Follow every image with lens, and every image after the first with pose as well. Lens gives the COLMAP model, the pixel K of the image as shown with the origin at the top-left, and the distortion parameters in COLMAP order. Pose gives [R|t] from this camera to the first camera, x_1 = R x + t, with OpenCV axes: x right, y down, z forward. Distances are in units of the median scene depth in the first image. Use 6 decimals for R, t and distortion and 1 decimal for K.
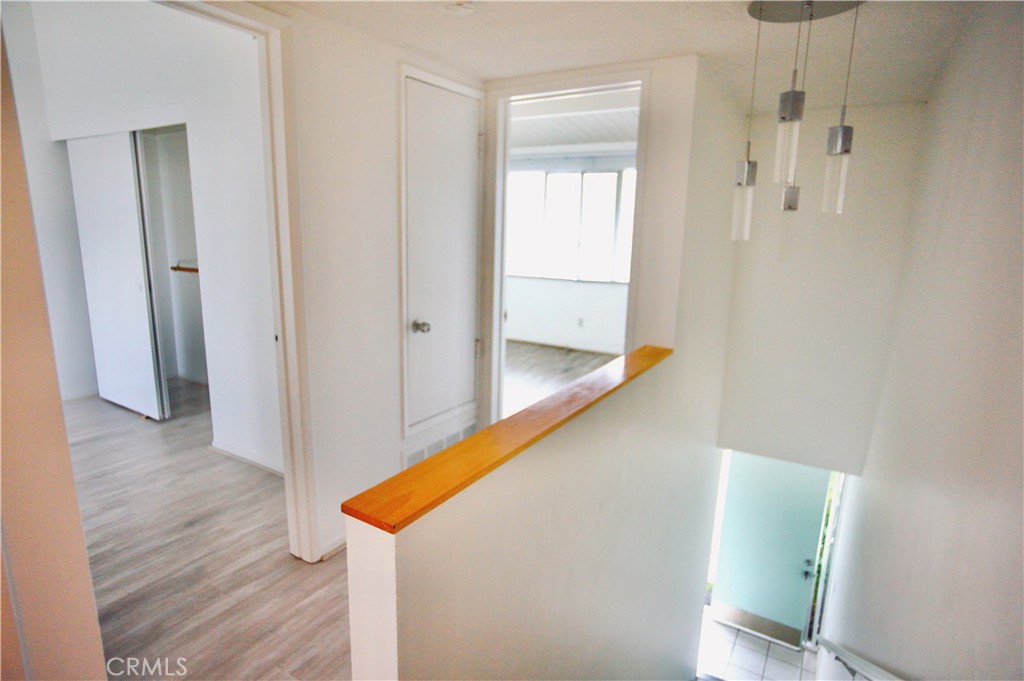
lens RADIAL K [[560.2, 0, 512.0], [0, 560.2, 340.5], [0, 0, 1]] dist [-0.072473, 0.043462]
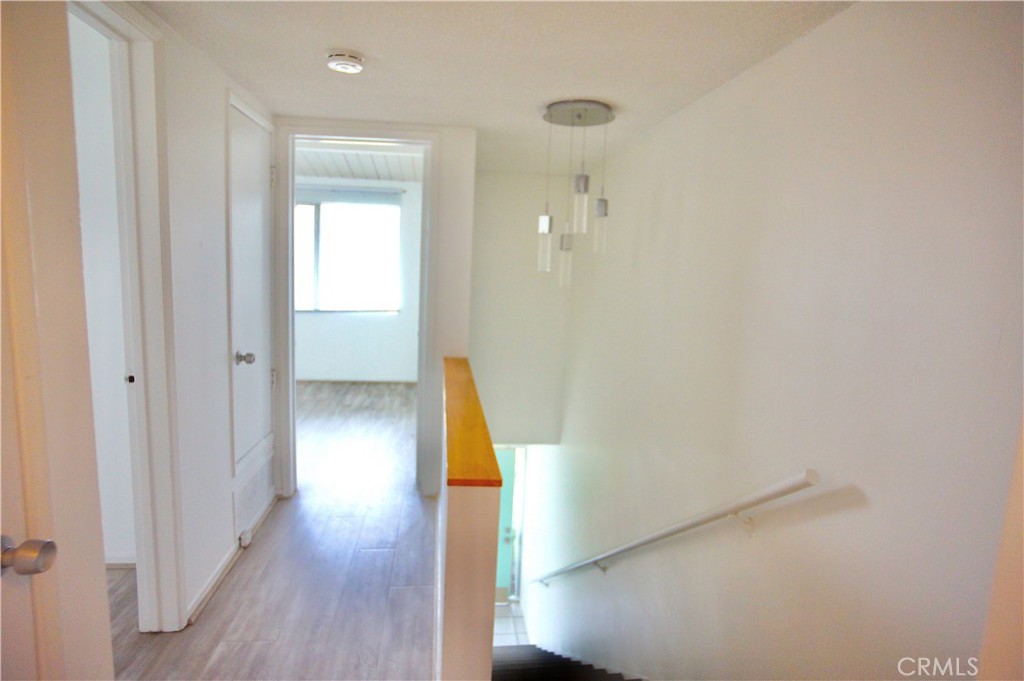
lens RADIAL K [[560.2, 0, 512.0], [0, 560.2, 340.5], [0, 0, 1]] dist [-0.072473, 0.043462]
pose [[0.783065, -0.070270, 0.617957, -0.379104], [0.102663, 0.994571, -0.016998, 0.008998], [-0.613408, 0.076752, 0.786028, -0.041850]]
